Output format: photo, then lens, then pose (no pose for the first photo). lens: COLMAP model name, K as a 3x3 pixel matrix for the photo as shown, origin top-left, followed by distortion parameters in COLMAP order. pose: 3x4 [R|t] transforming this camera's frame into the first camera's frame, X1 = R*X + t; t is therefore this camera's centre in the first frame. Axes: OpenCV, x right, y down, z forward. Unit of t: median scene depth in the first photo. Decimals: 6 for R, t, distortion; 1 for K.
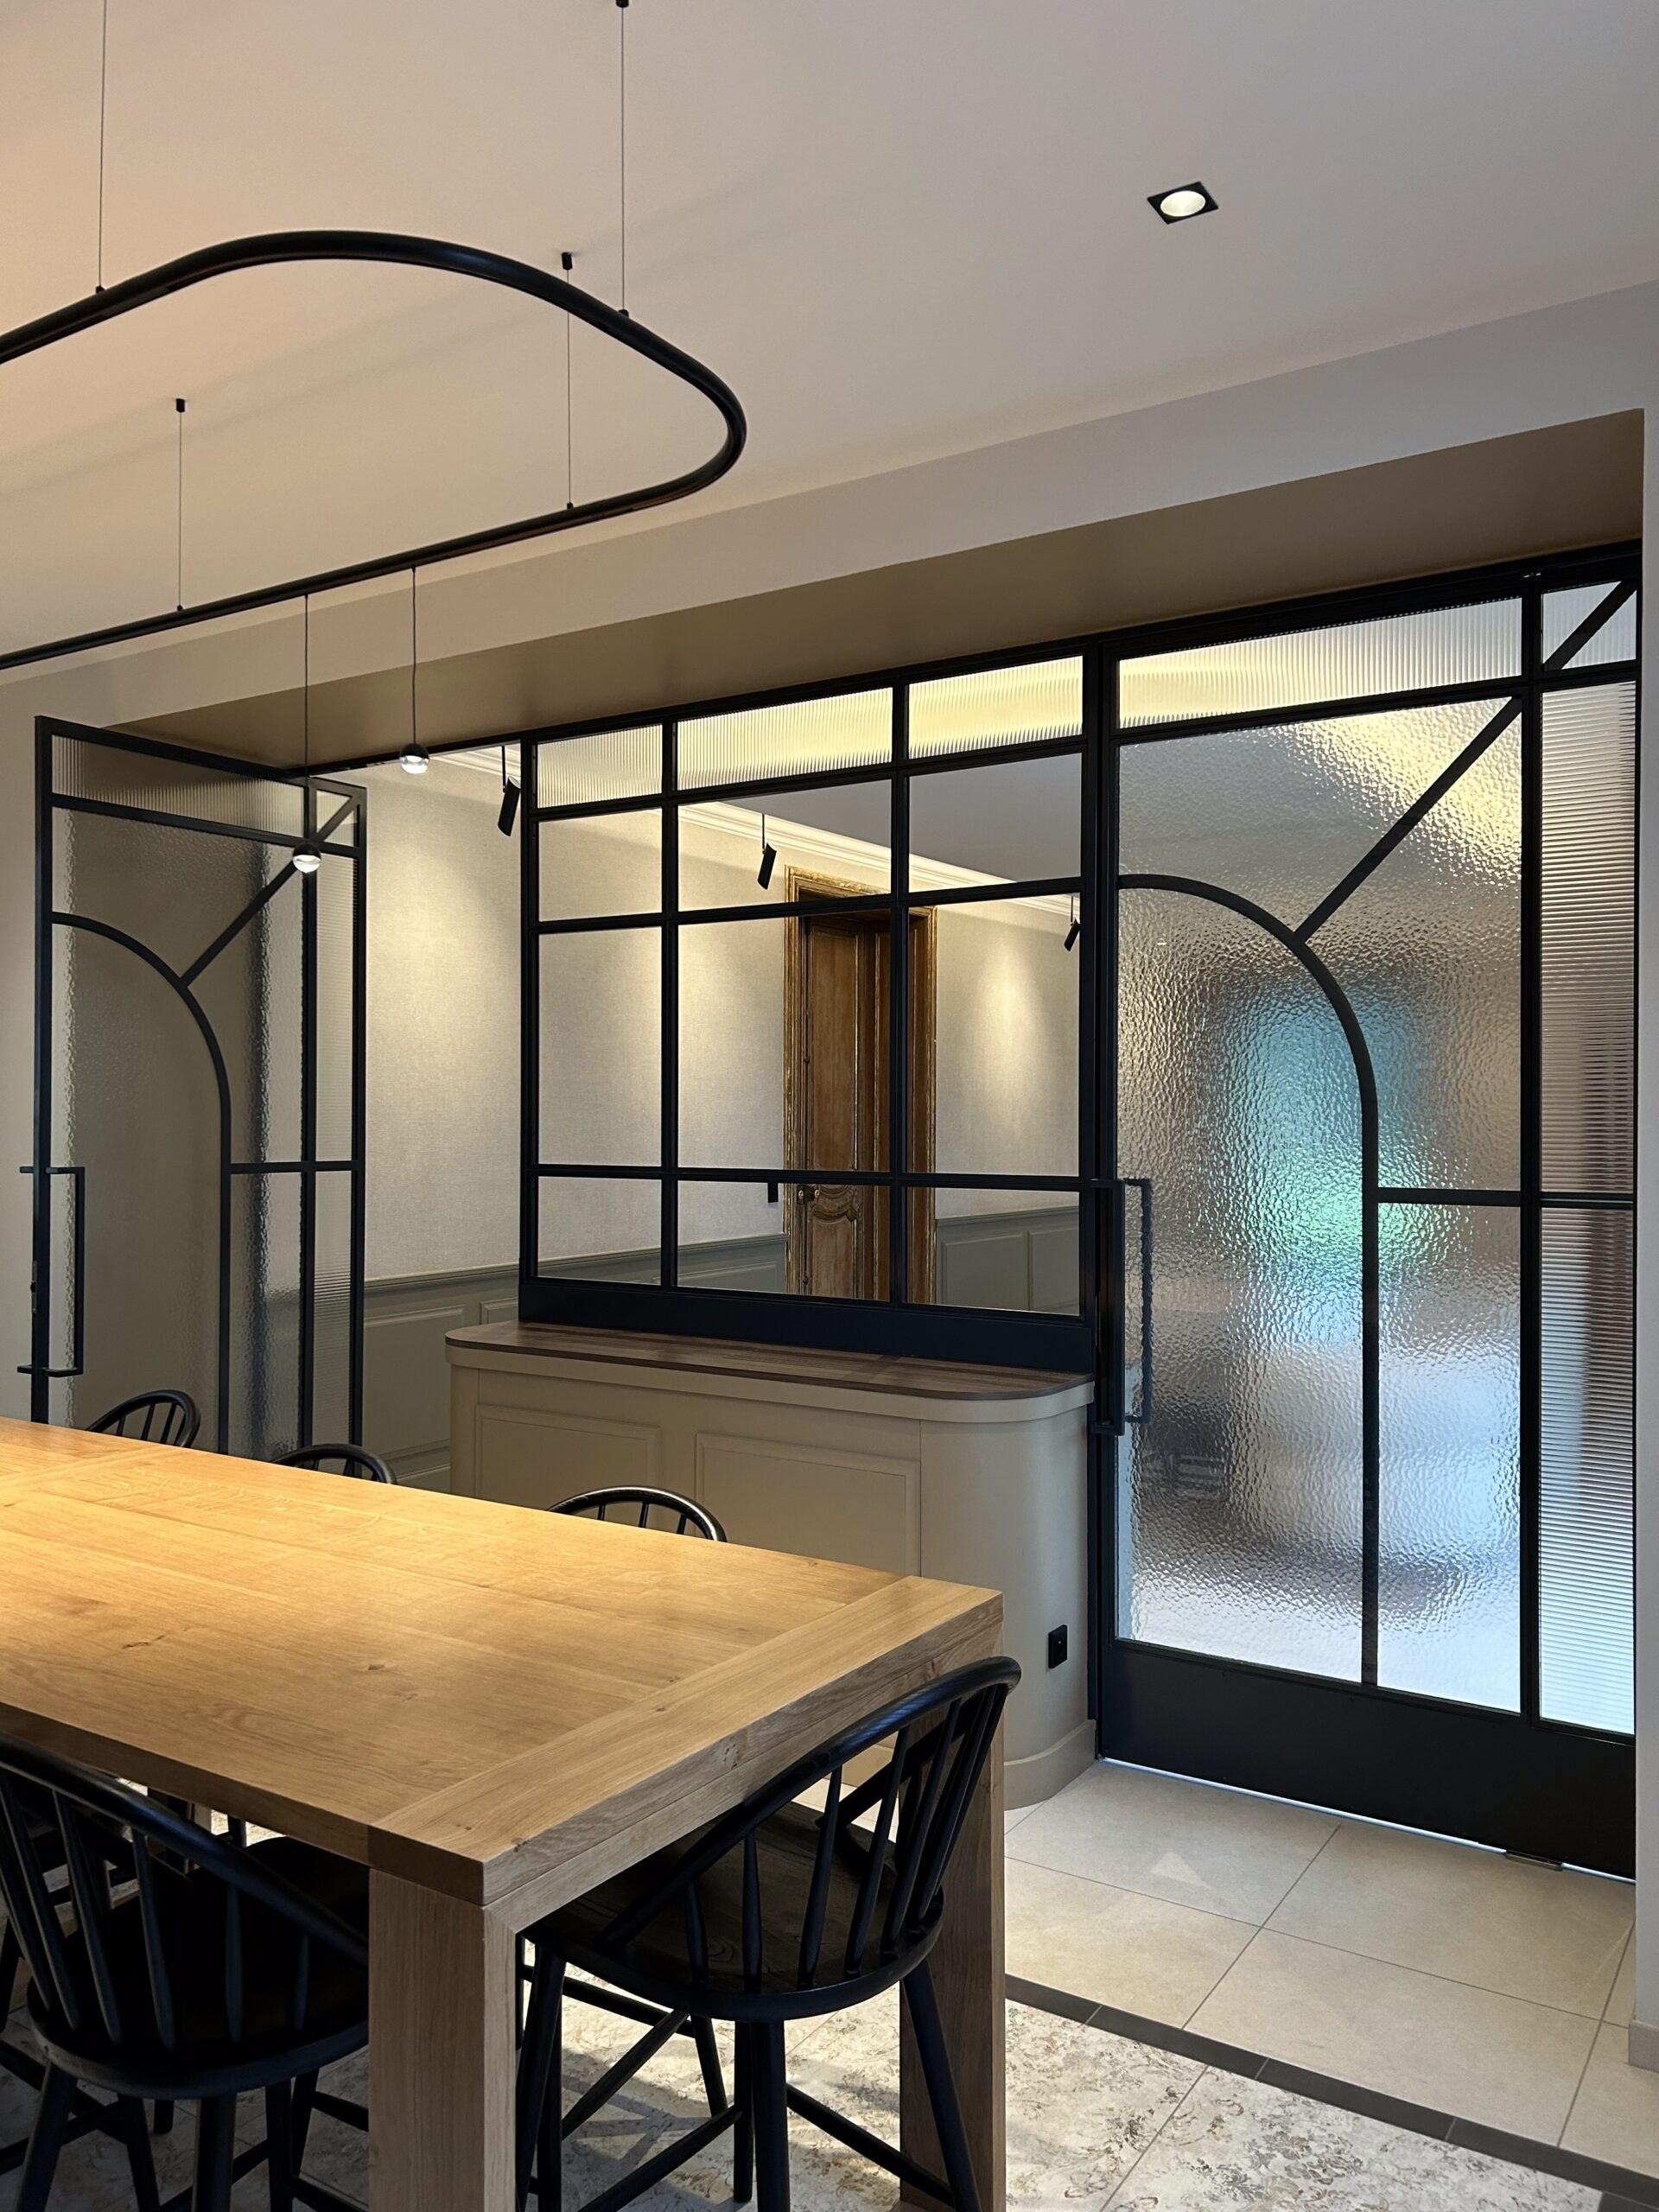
lens RADIAL K [[1677.2, 0, 829.5], [0, 1677.2, 1106.0], [0, 0, 1]] dist [0.038648, -0.004528]
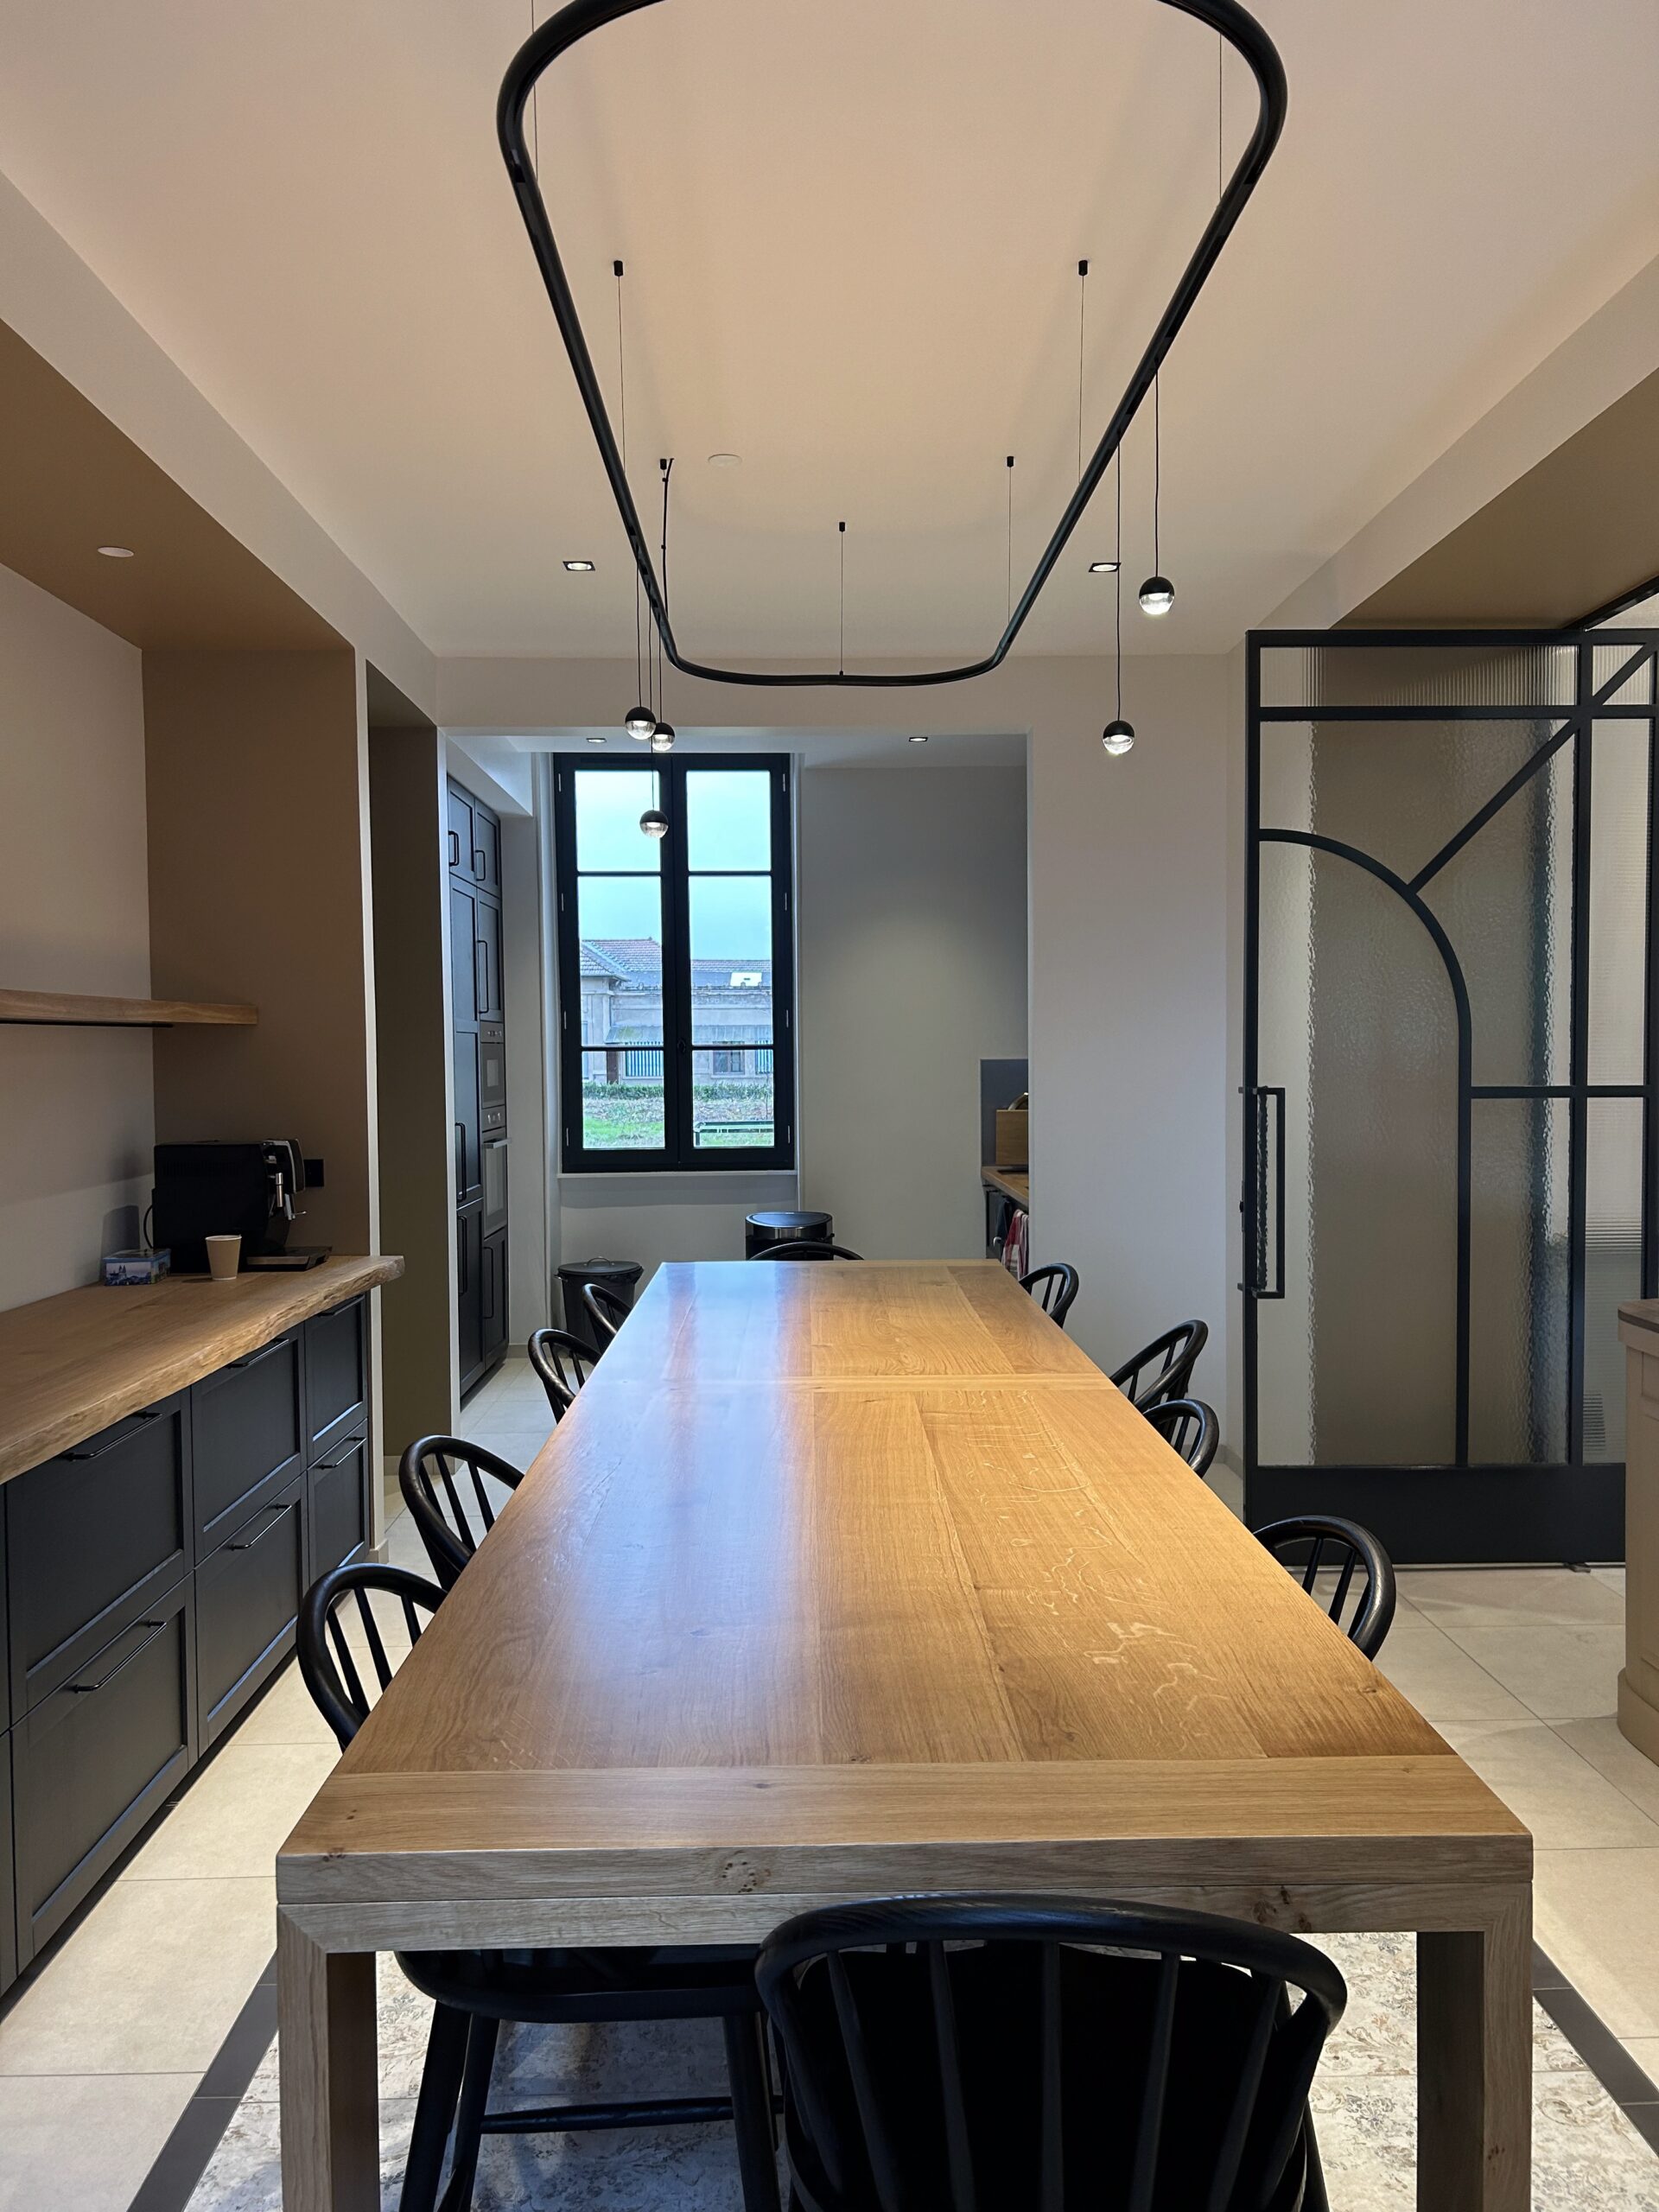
lens RADIAL K [[1677.2, 0, 829.5], [0, 1677.2, 1106.0], [0, 0, 1]] dist [0.038648, -0.004528]
pose [[0.568945, 0.027418, -0.821919, 0.416661], [0.010412, 0.999124, 0.040537, 0.009756], [0.822310, -0.031621, 0.568161, 0.448145]]
